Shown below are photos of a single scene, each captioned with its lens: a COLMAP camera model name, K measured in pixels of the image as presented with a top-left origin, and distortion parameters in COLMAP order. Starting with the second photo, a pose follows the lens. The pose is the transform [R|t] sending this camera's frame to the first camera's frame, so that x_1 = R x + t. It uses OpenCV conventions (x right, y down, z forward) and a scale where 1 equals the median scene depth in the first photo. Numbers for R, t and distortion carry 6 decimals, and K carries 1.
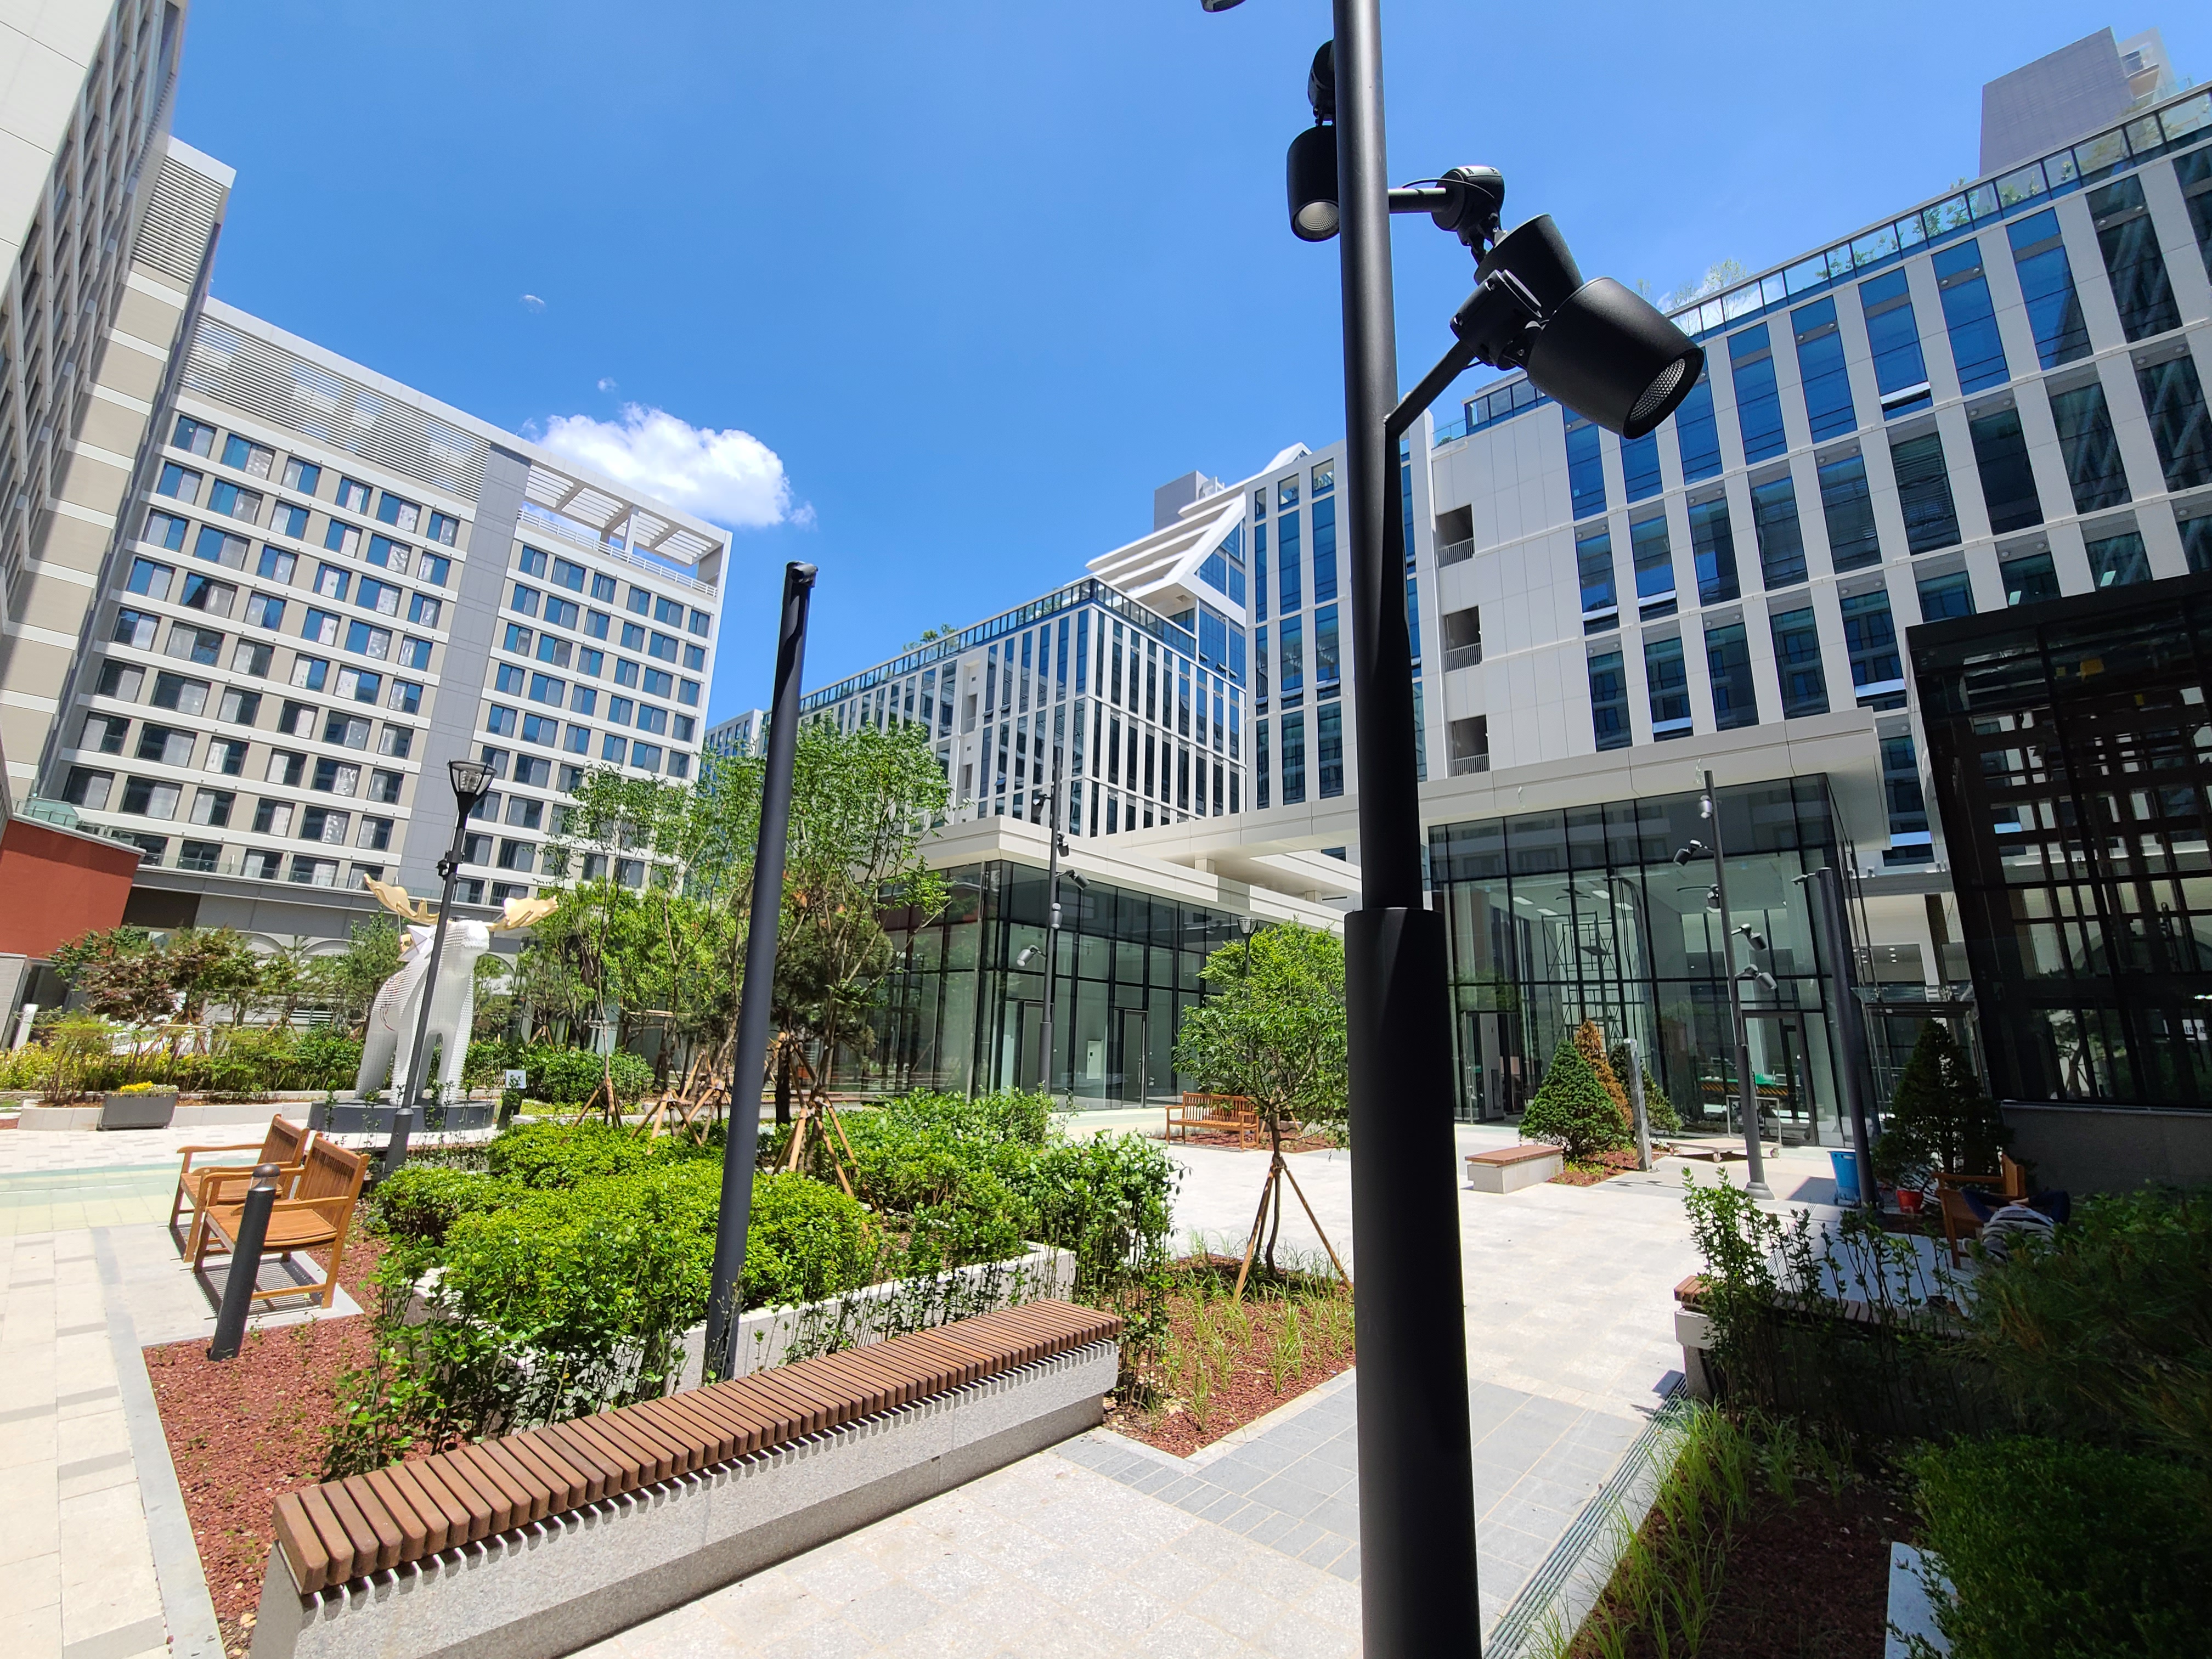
lens RADIAL K [[909.3, 0, 1106.0], [0, 909.3, 829.5], [0, 0, 1]] dist [0.000169, -0.000142]
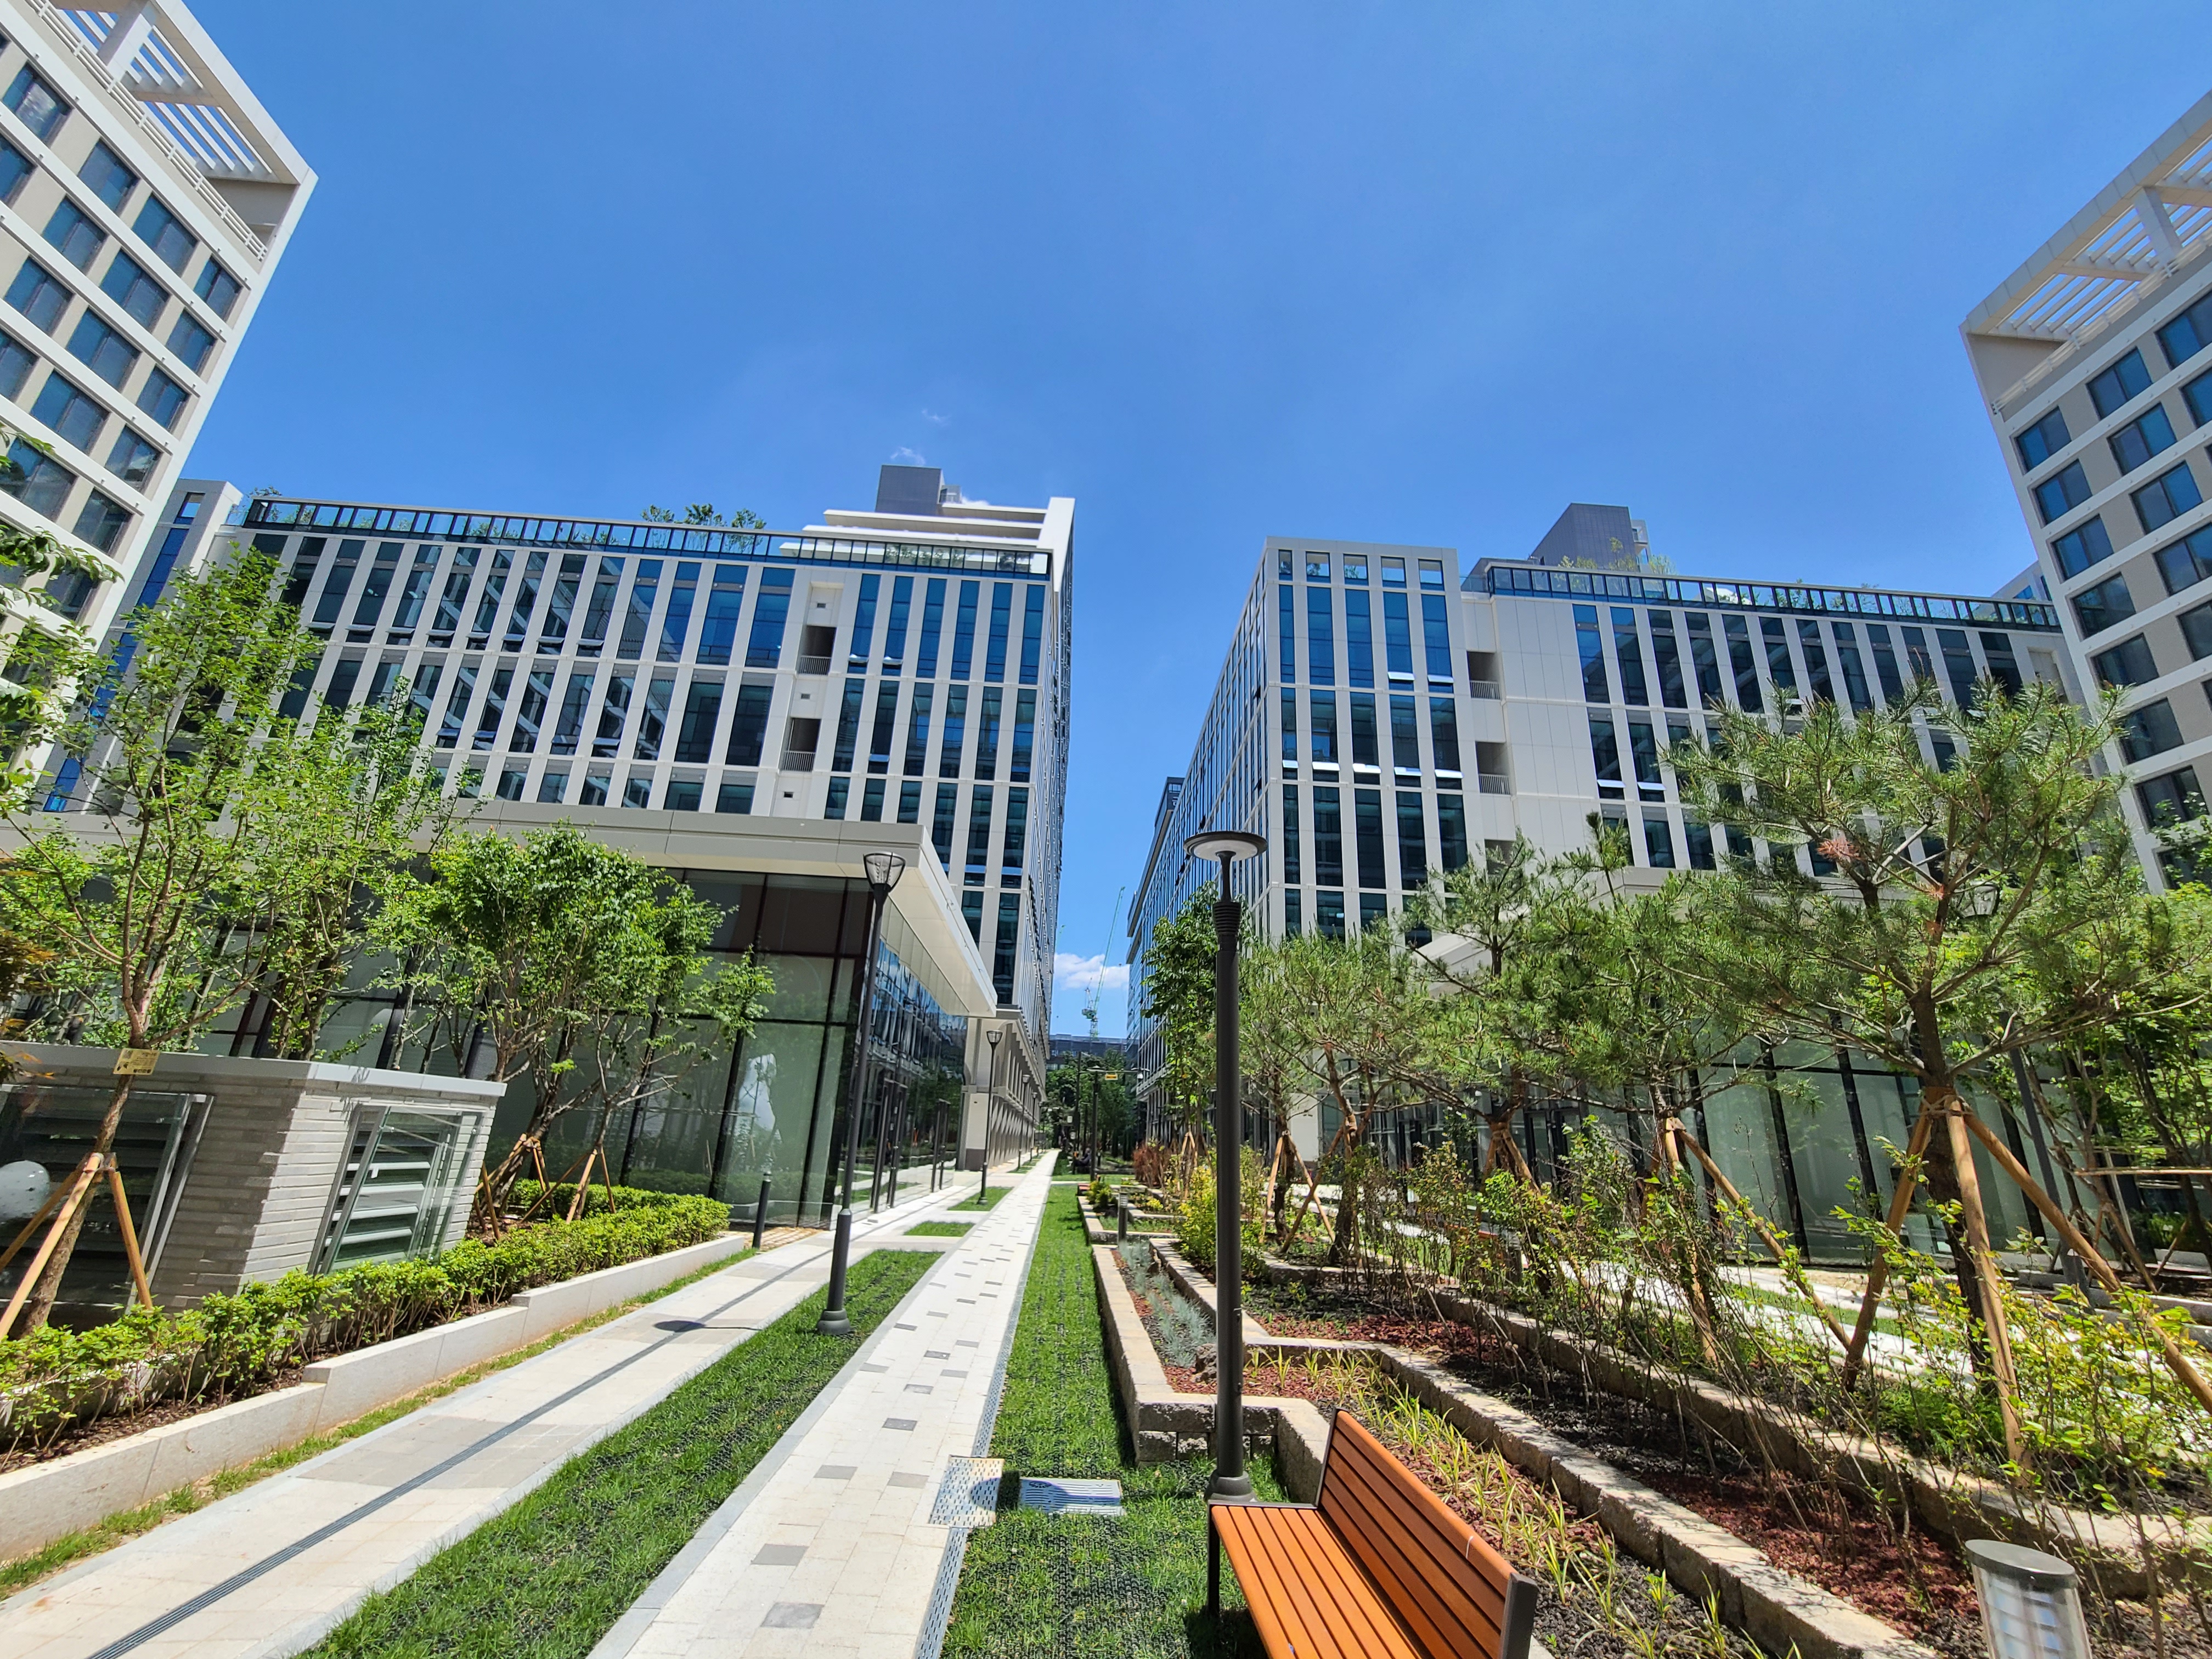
lens RADIAL K [[909.3, 0, 1106.0], [0, 909.3, 829.5], [0, 0, 1]] dist [0.000169, -0.000142]
pose [[0.727564, 0.229617, 0.646473, -0.427163], [-0.188818, 0.972954, -0.133075, 0.064842], [-0.659544, -0.025246, 0.751242, 0.320676]]
